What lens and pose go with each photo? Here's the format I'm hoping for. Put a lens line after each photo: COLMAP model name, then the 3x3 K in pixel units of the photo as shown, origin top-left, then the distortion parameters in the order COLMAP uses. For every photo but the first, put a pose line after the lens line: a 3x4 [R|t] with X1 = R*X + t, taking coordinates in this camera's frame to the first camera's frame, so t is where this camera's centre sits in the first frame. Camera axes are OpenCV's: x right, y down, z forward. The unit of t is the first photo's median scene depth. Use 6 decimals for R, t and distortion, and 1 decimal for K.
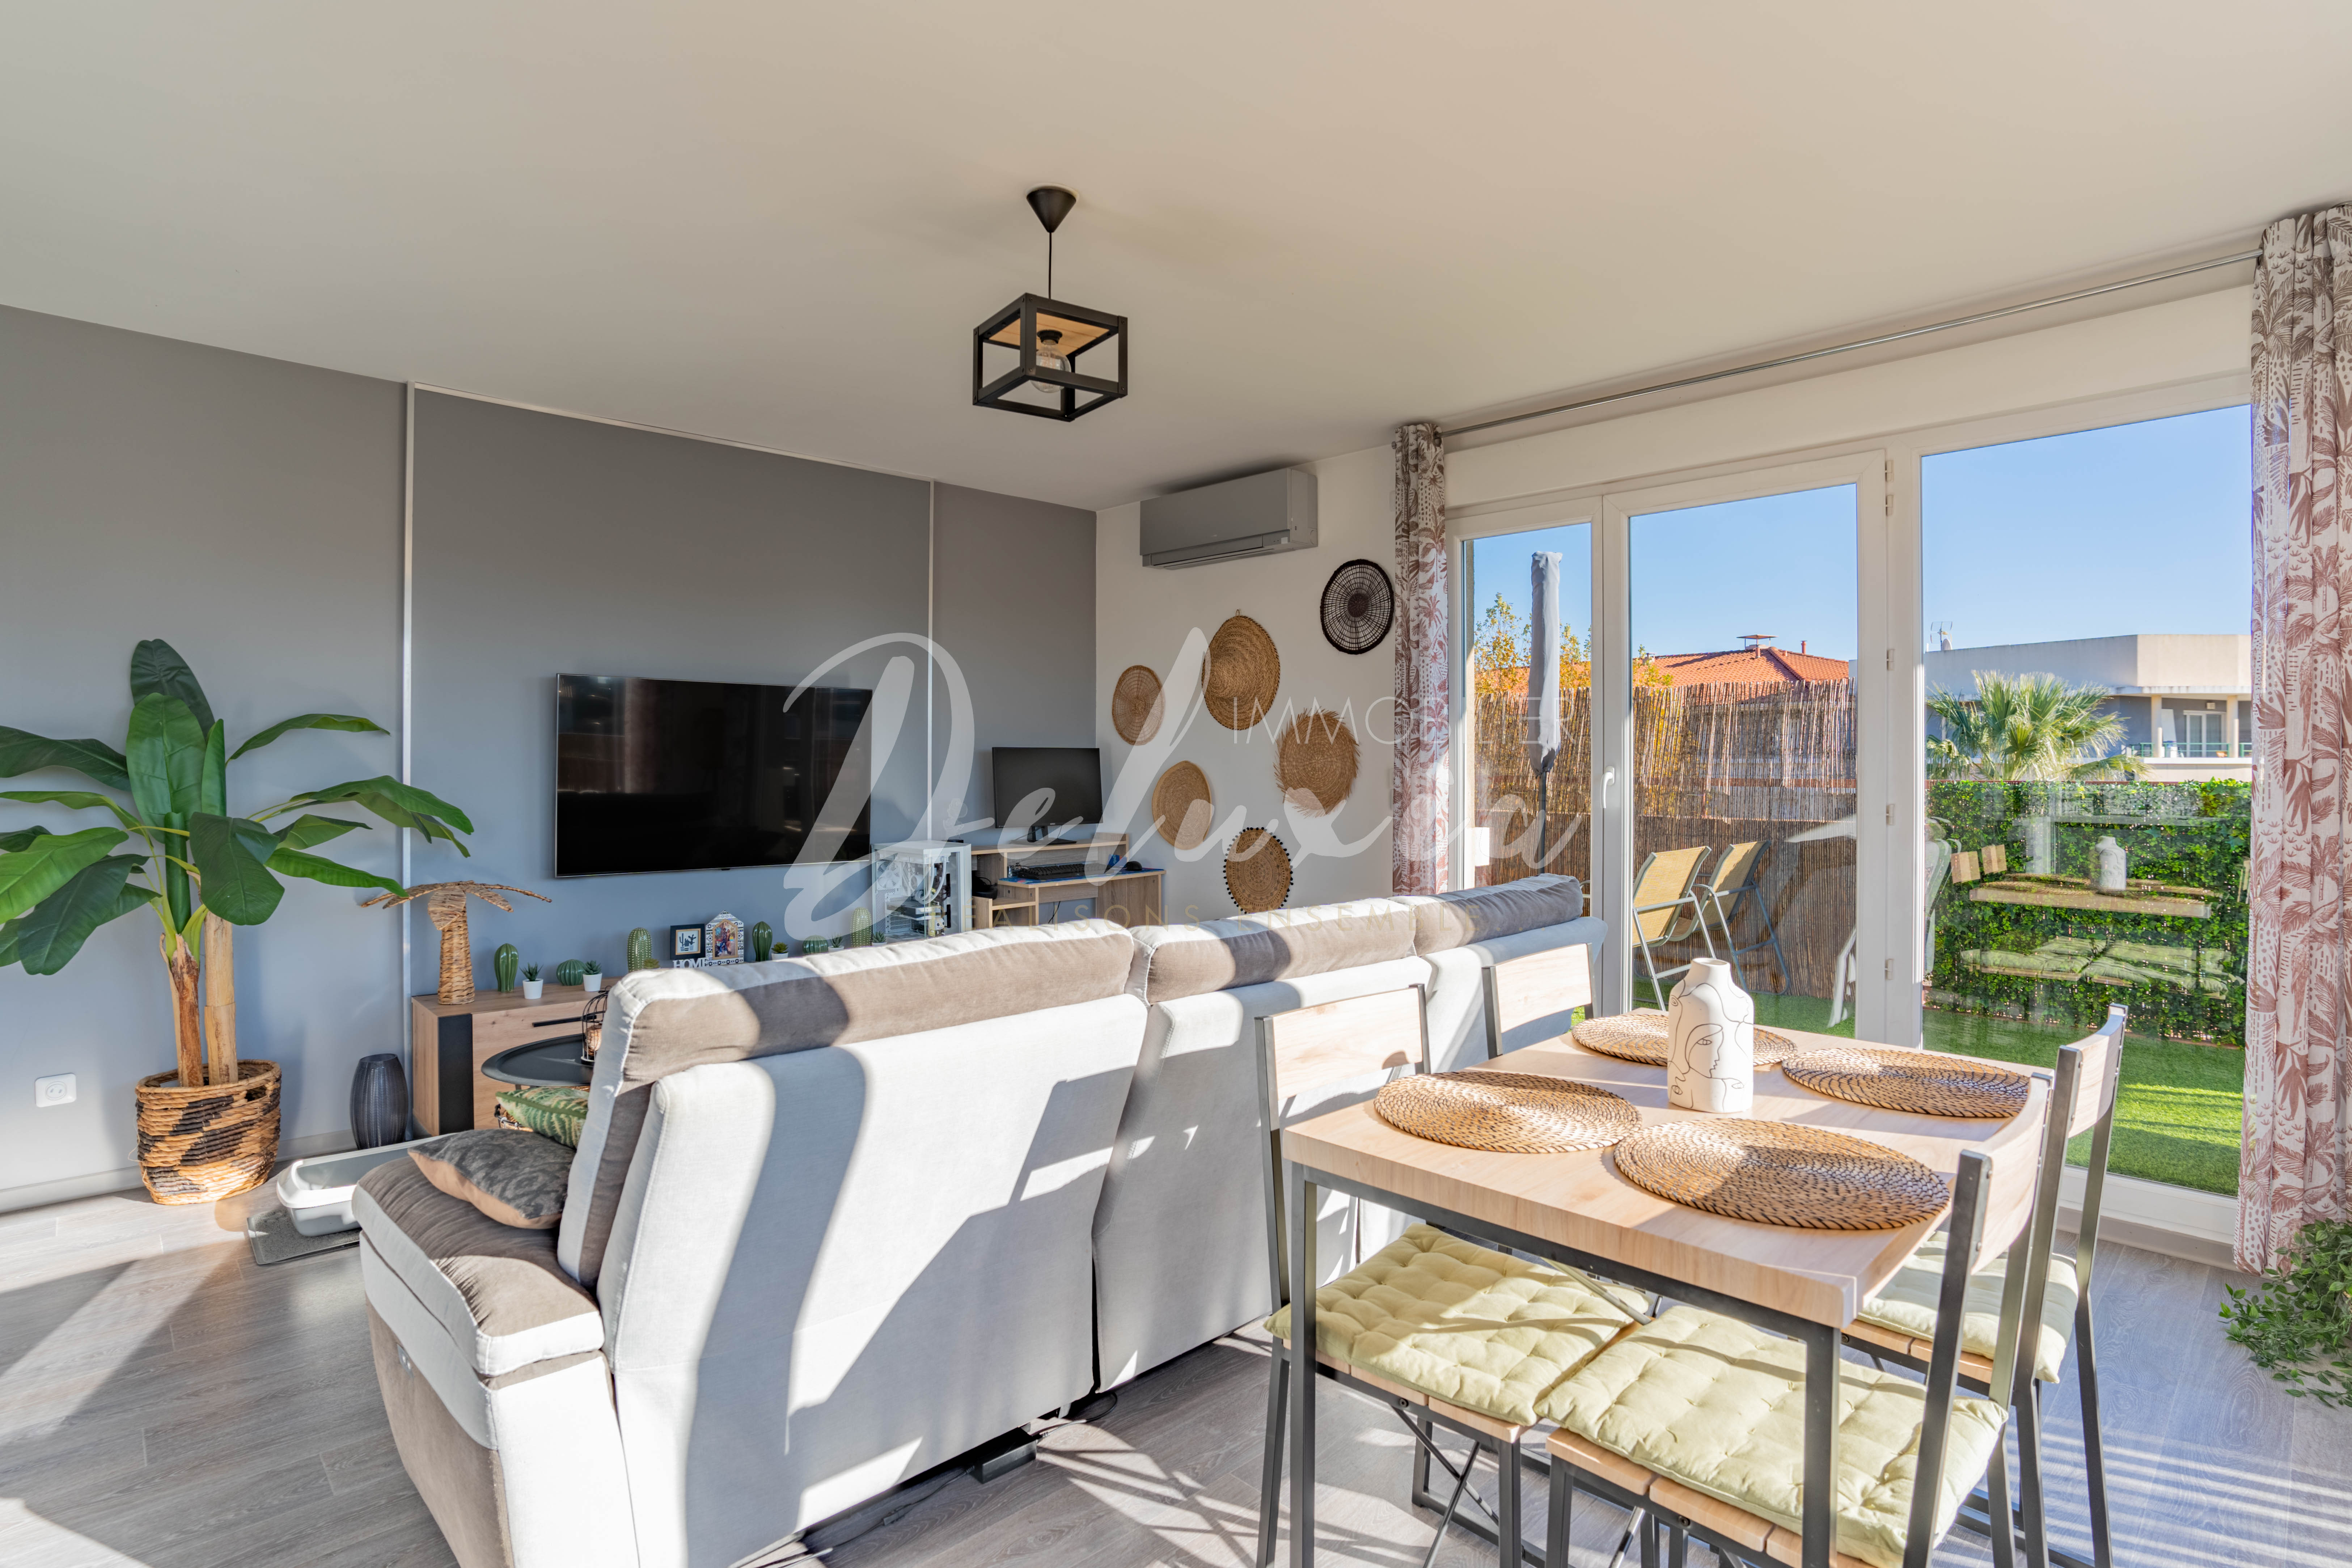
lens RADIAL K [[1178.7, 0, 1166.9], [0, 1178.7, 768.4], [0, 0, 1]] dist [-0.037647, 0.001498]
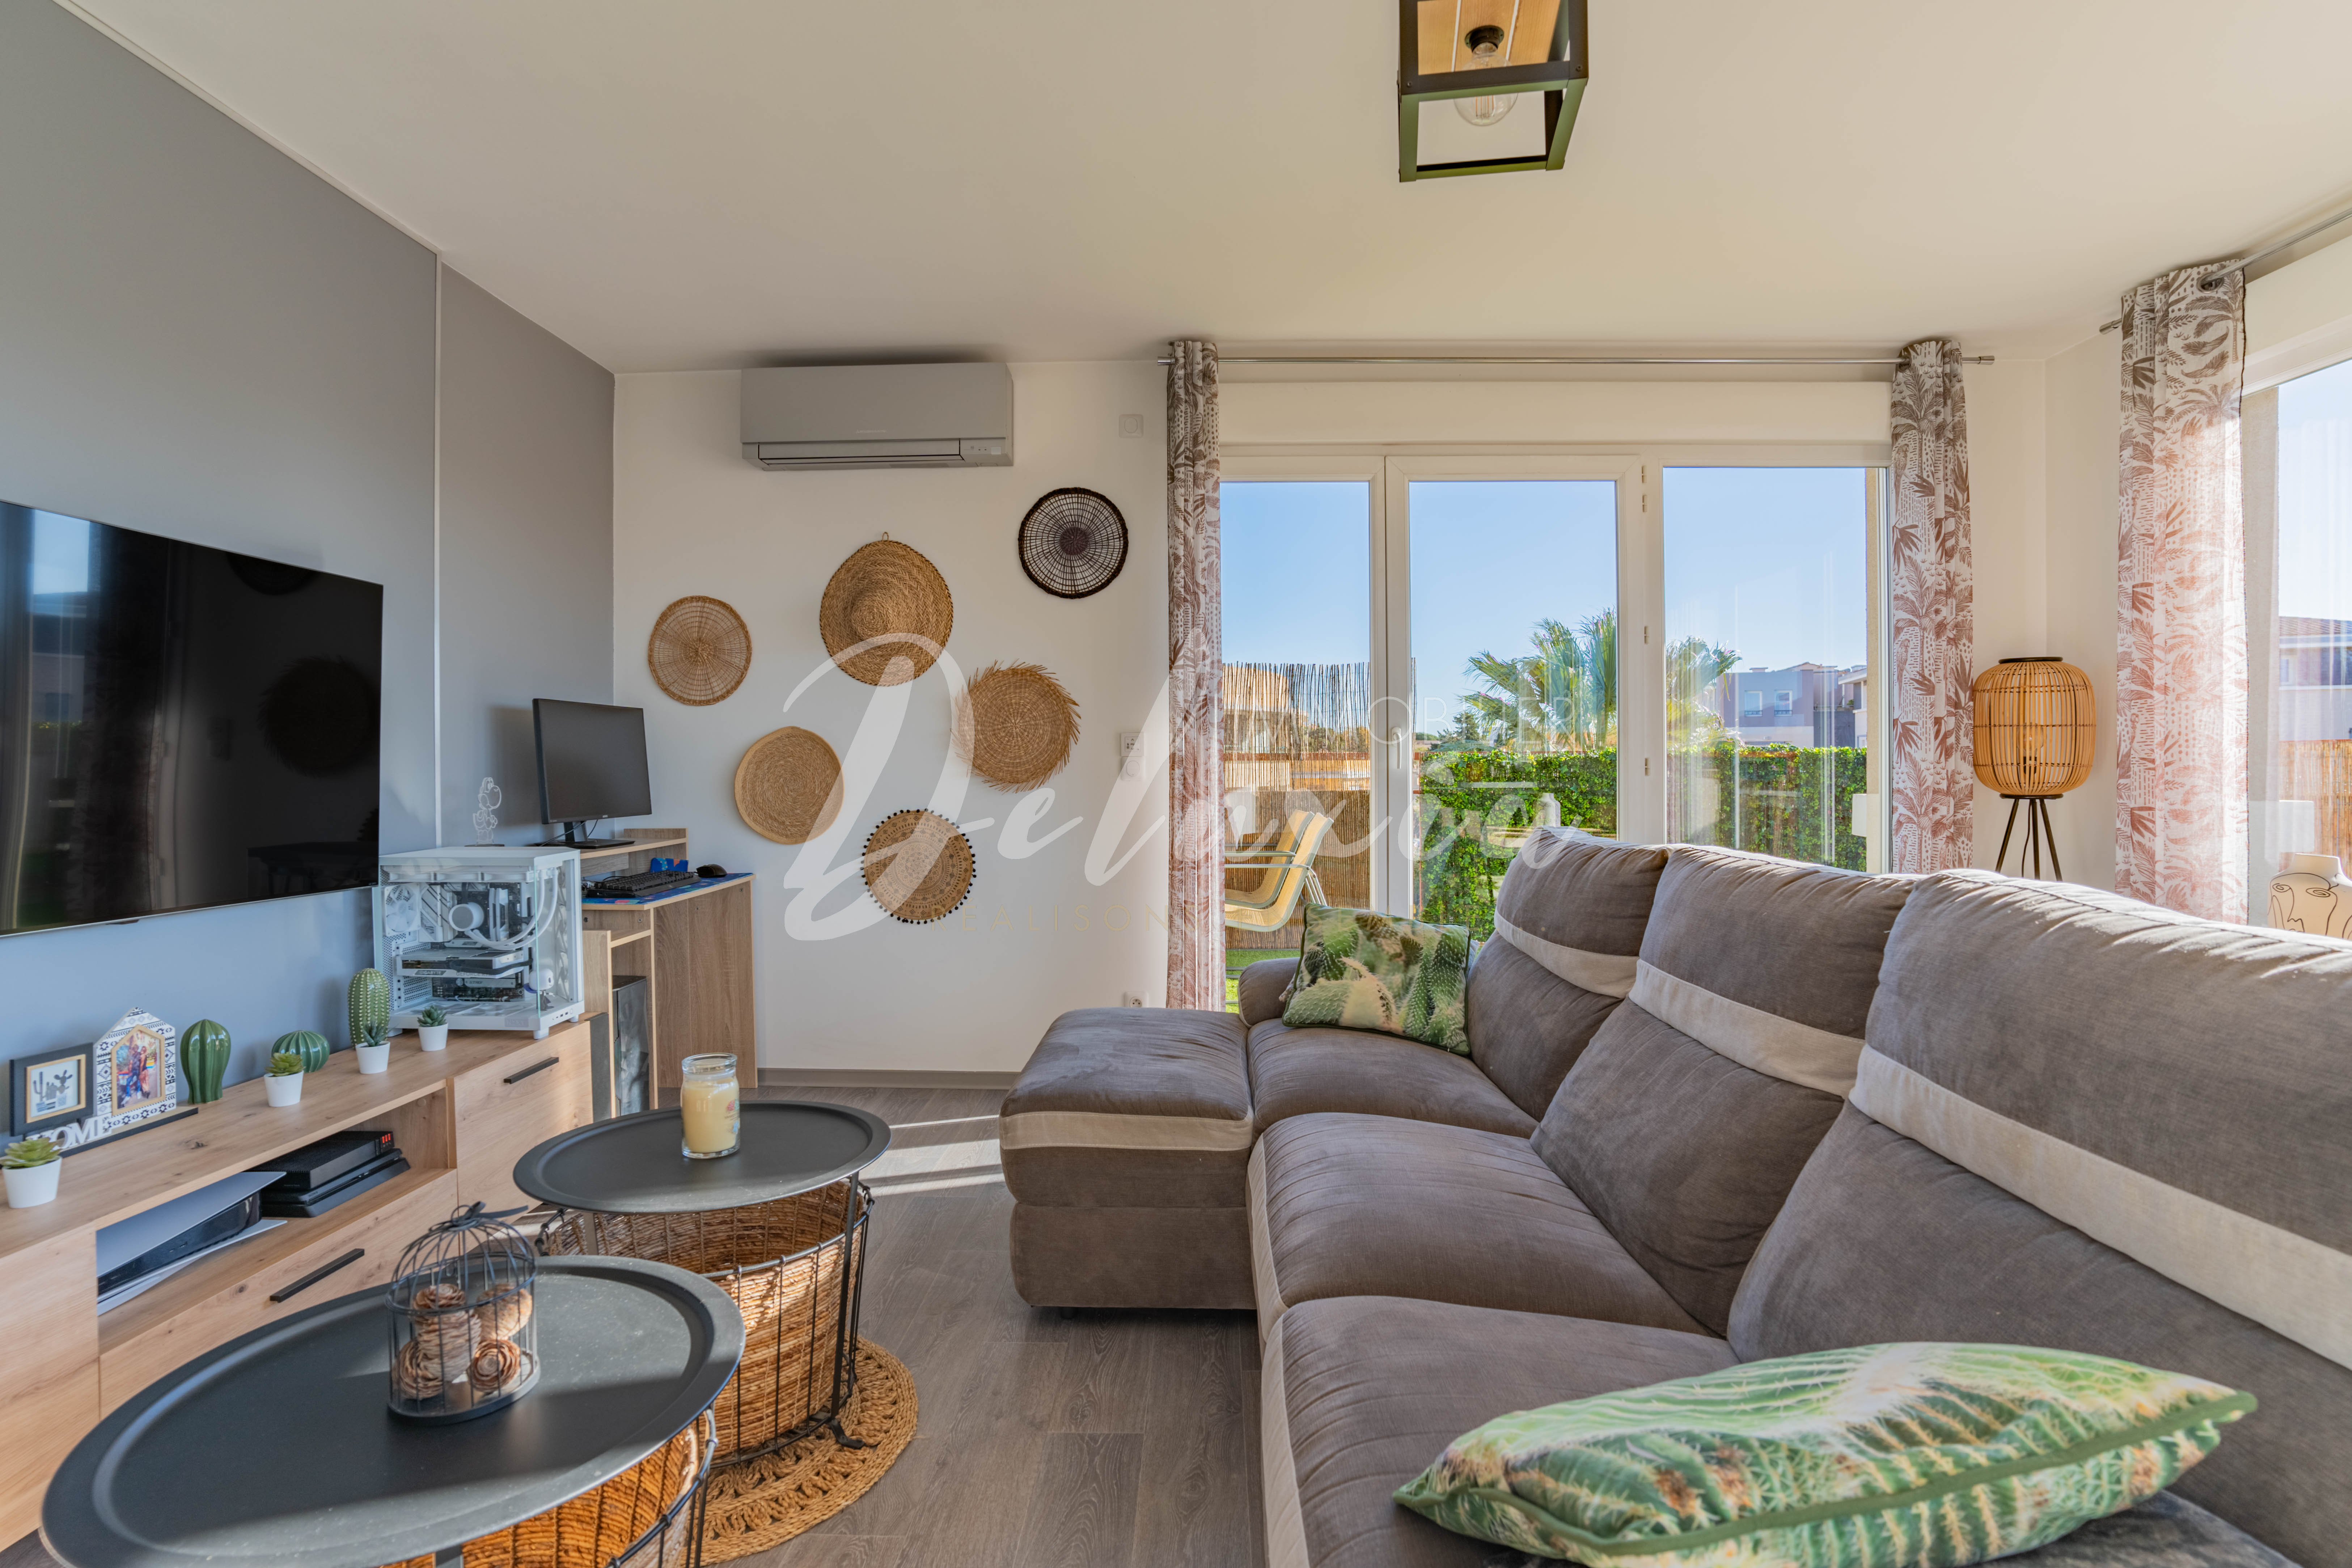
lens RADIAL K [[1087.9, 0, 1176.0], [0, 1087.9, 784.0], [0, 0, 1]] dist [-0.051448, 0.001213]
pose [[0.711028, -0.014864, 0.703007, -0.371836], [0.007483, 0.999880, 0.013573, 0.029958], [-0.703124, -0.004390, 0.711053, 0.421003]]
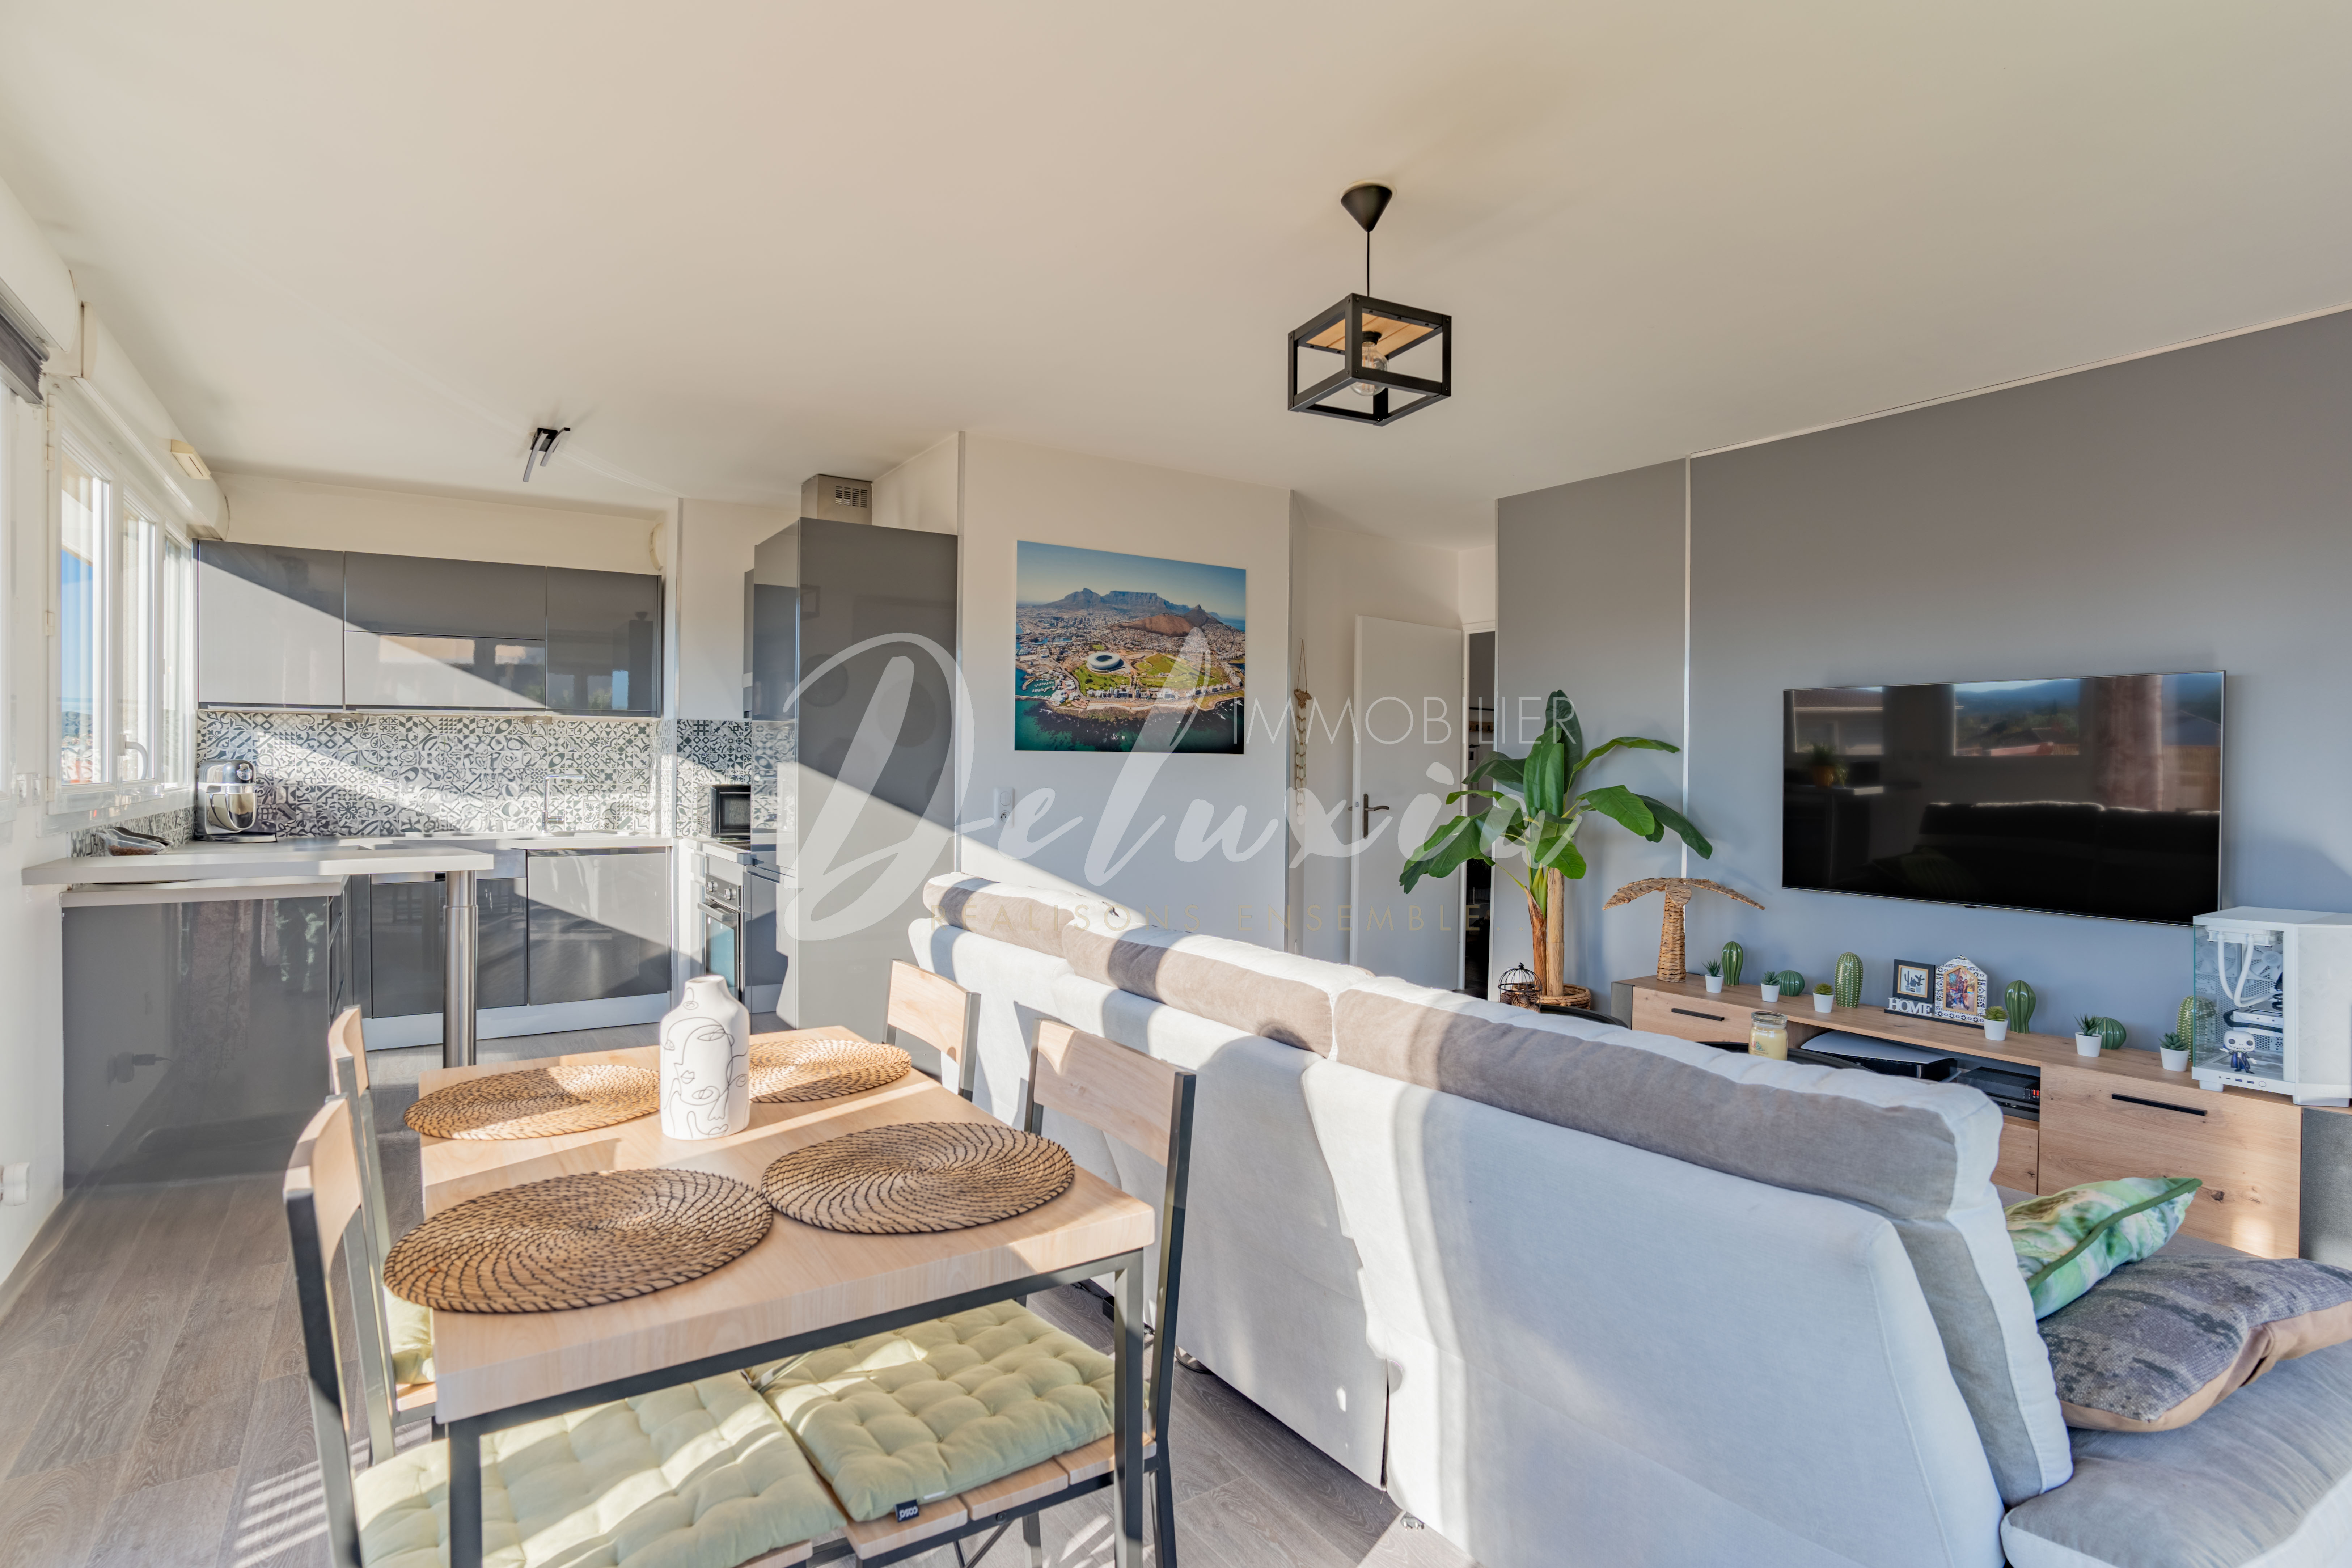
lens RADIAL K [[1178.7, 0, 1166.9], [0, 1178.7, 768.4], [0, 0, 1]] dist [-0.037647, 0.001498]
pose [[-0.187758, -0.002452, -0.982212, 0.520876], [-0.008265, 0.999965, -0.000917, -0.002952], [0.982181, 0.007946, -0.187771, 0.612431]]
